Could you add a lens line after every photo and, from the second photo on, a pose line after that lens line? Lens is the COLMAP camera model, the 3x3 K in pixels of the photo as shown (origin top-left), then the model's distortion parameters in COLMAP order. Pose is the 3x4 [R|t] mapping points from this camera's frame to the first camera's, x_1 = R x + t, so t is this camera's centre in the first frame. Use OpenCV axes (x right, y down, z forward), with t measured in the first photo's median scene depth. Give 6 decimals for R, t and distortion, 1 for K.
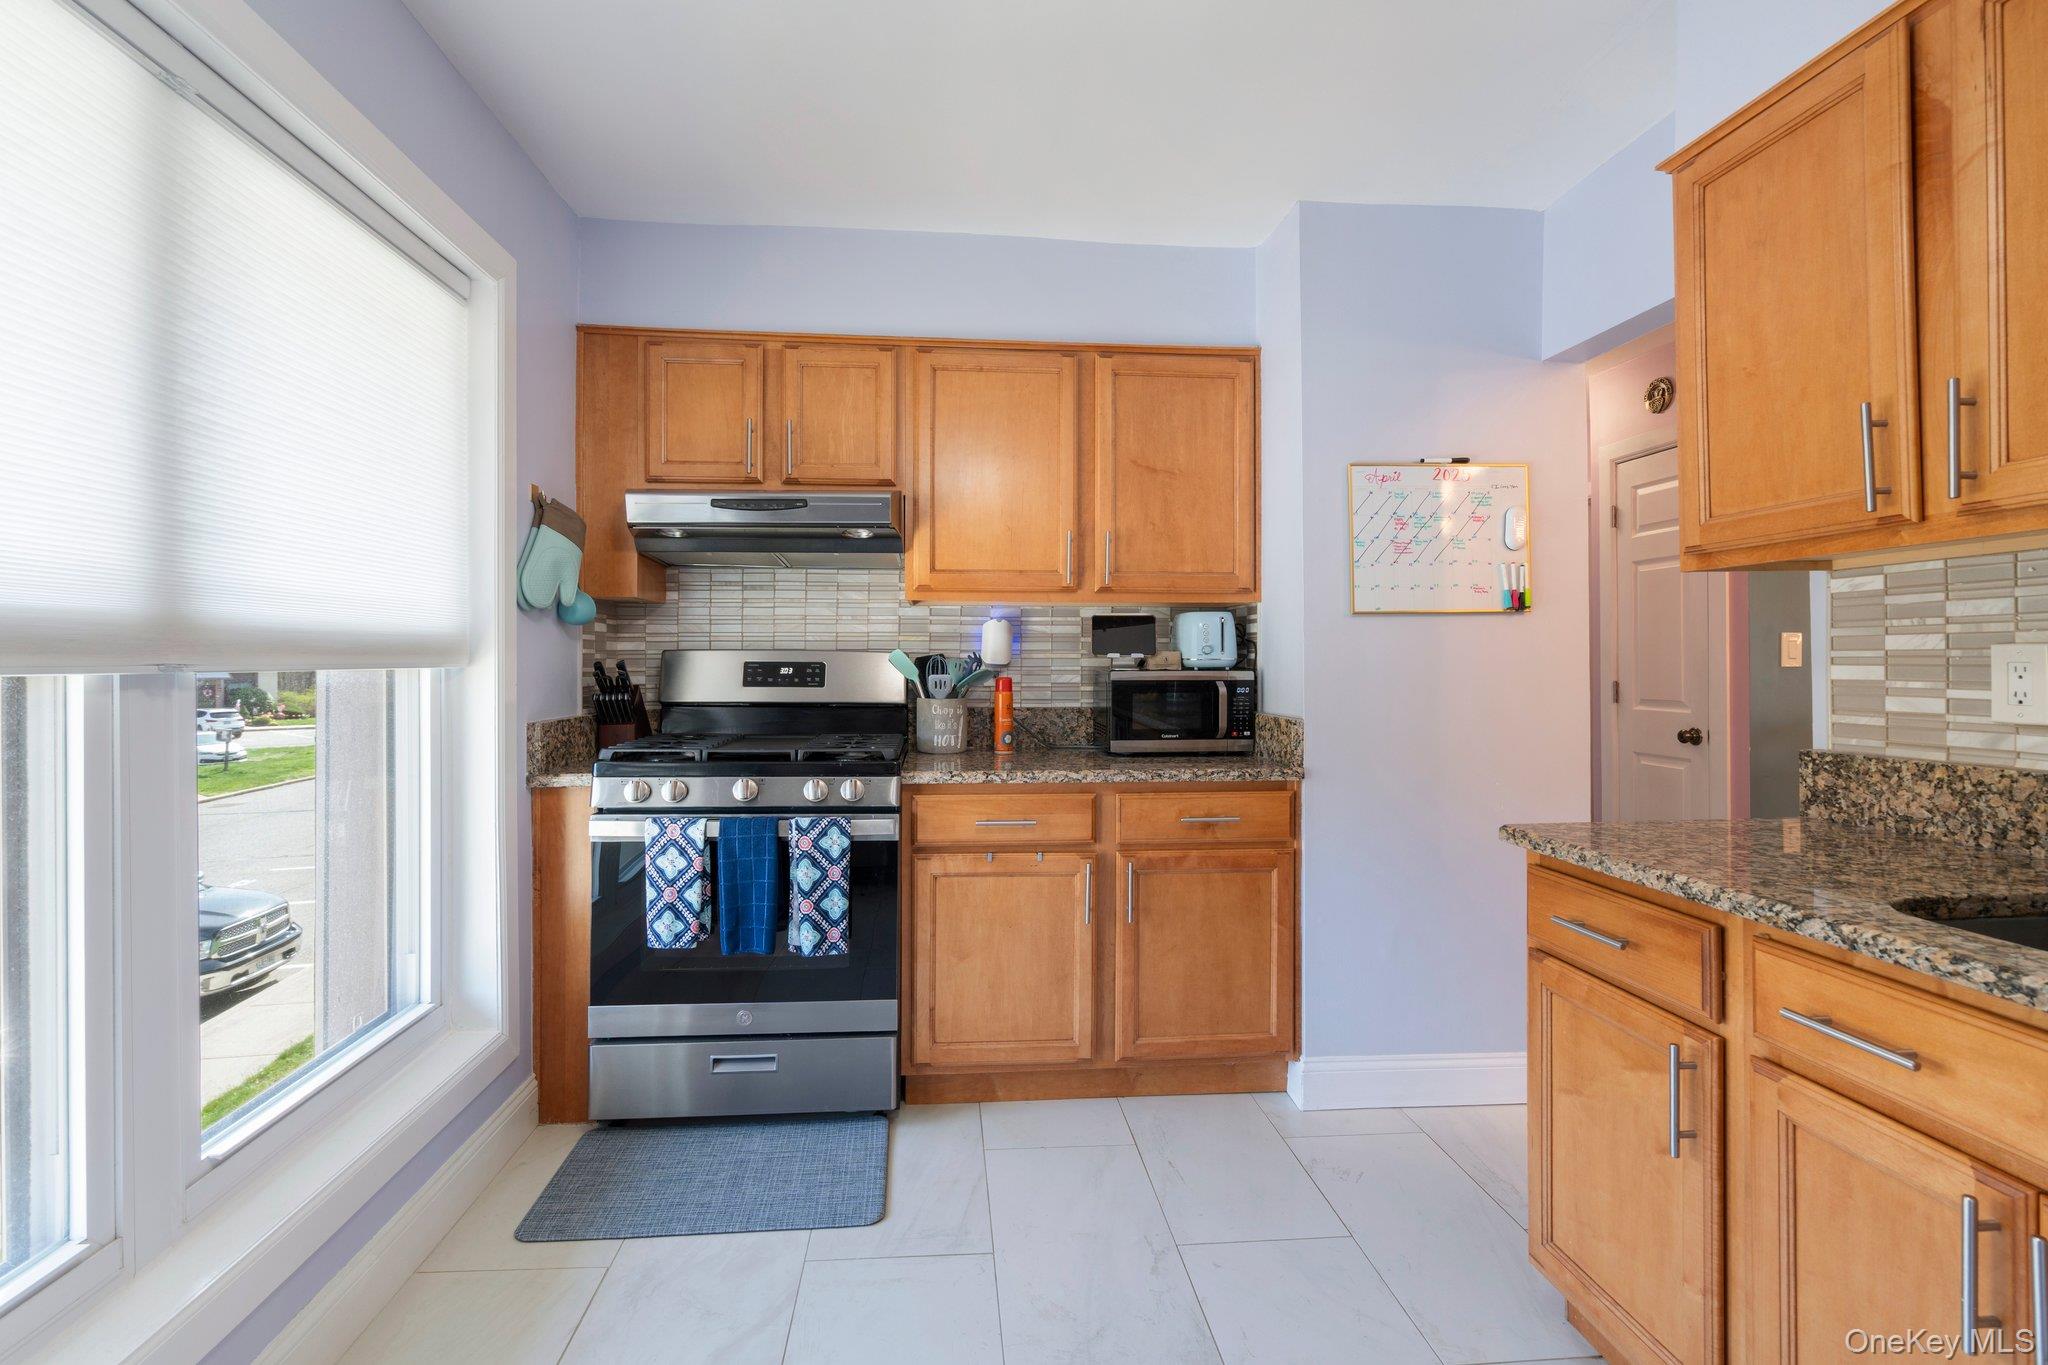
lens RADIAL K [[933.3, 0, 1020.5], [0, 933.3, 663.3], [0, 0, 1]] dist [-0.001609, 0.004754]
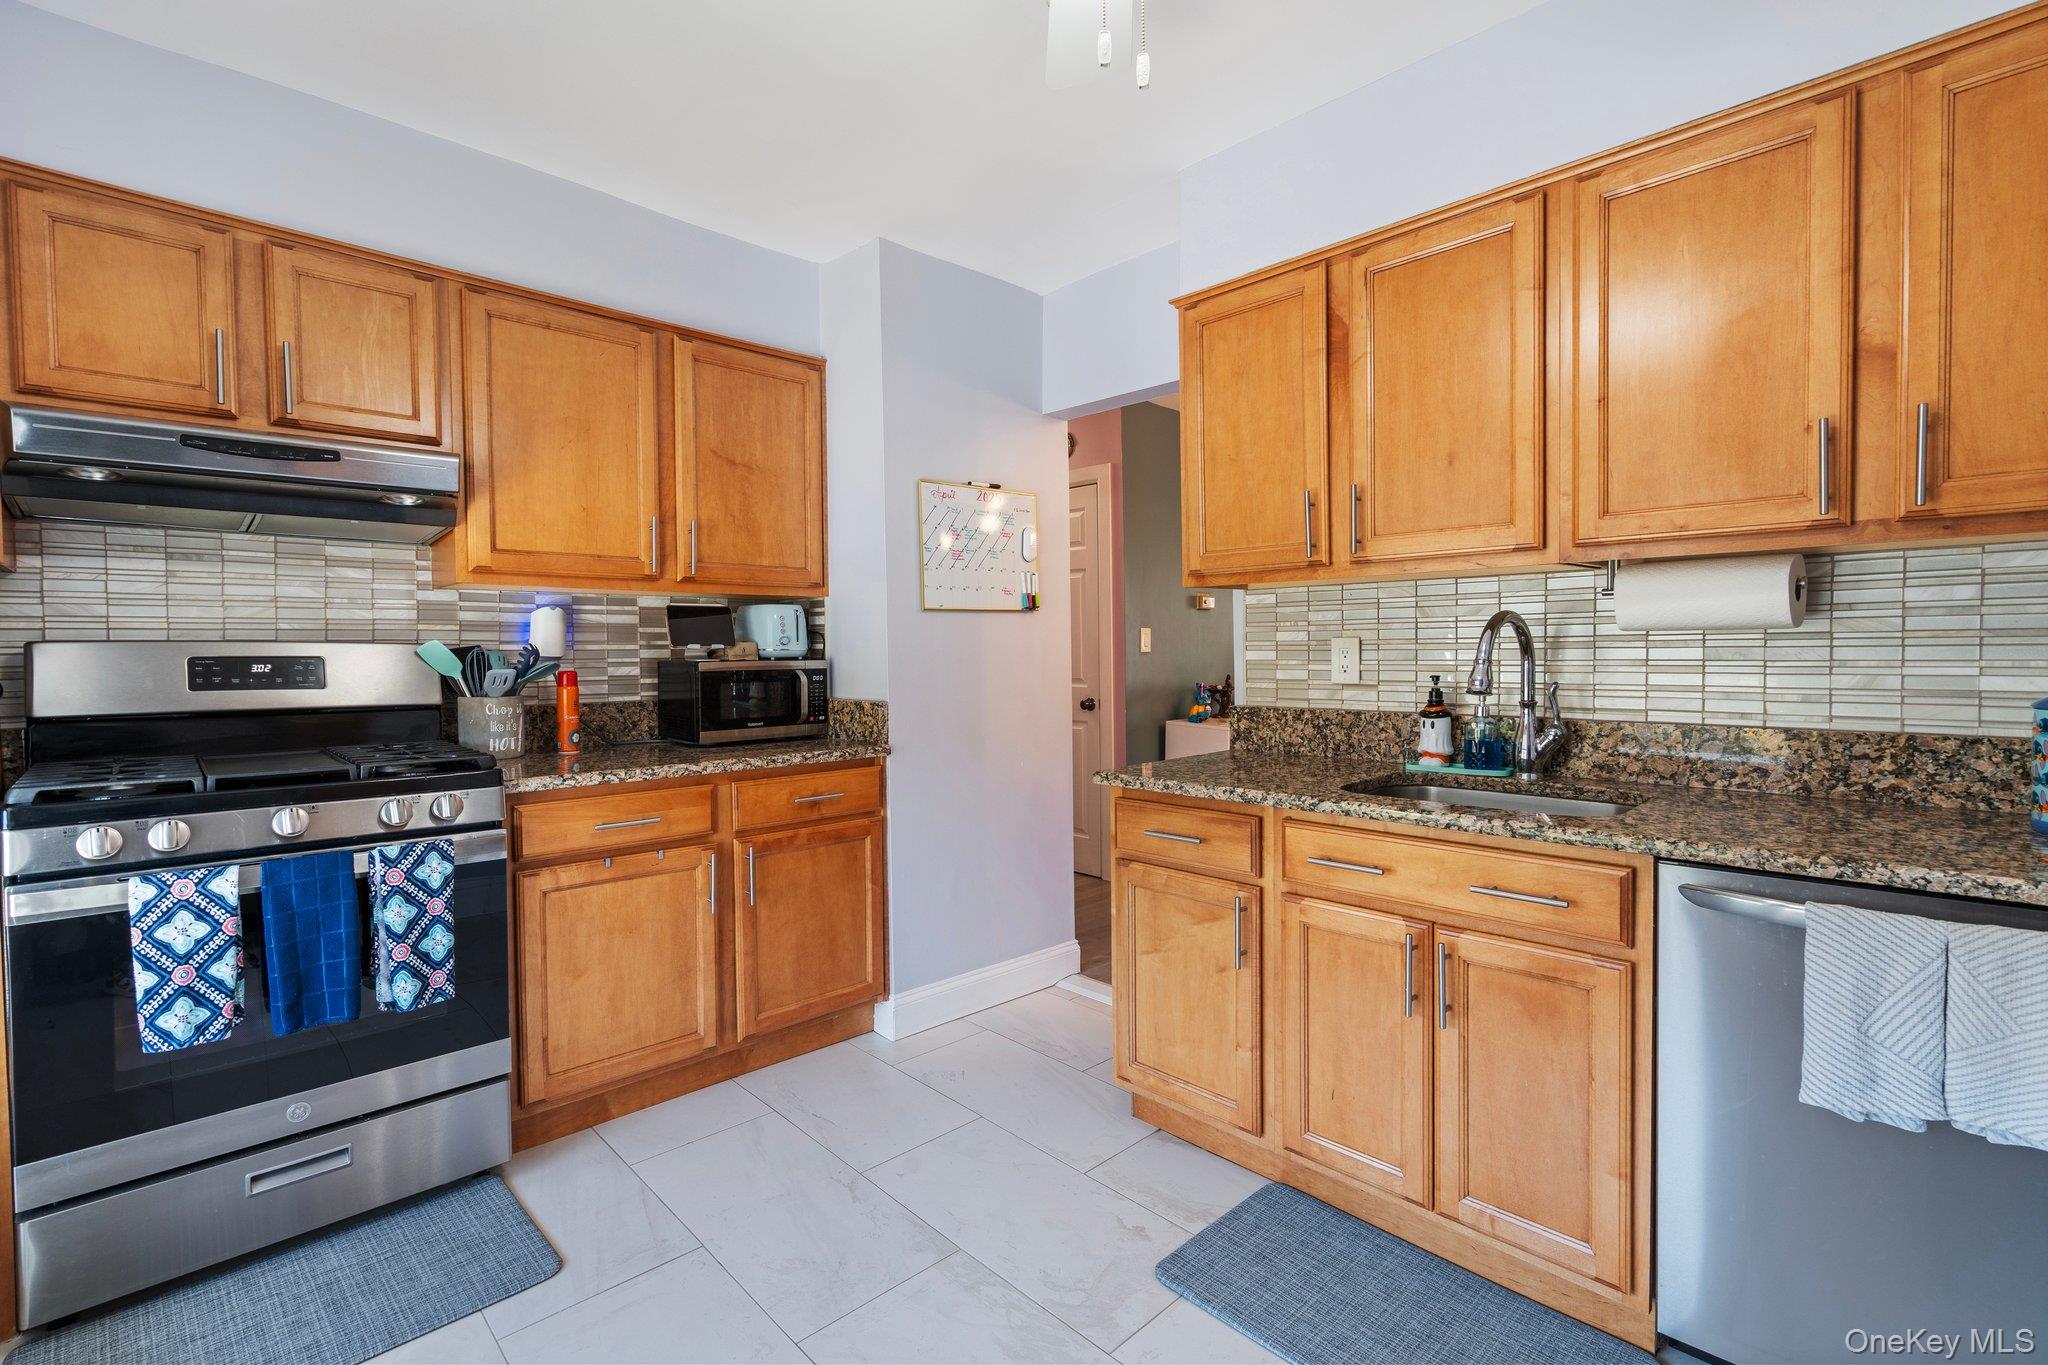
lens RADIAL K [[926.4, 0, 1024.0], [0, 926.4, 682.5], [0, 0, 1]] dist [-0.001999, 0.010570]
pose [[0.782512, -0.029277, 0.621947, -0.276088], [0.008878, 0.999317, 0.035871, -0.002628], [-0.622572, -0.022548, 0.782237, 0.016239]]
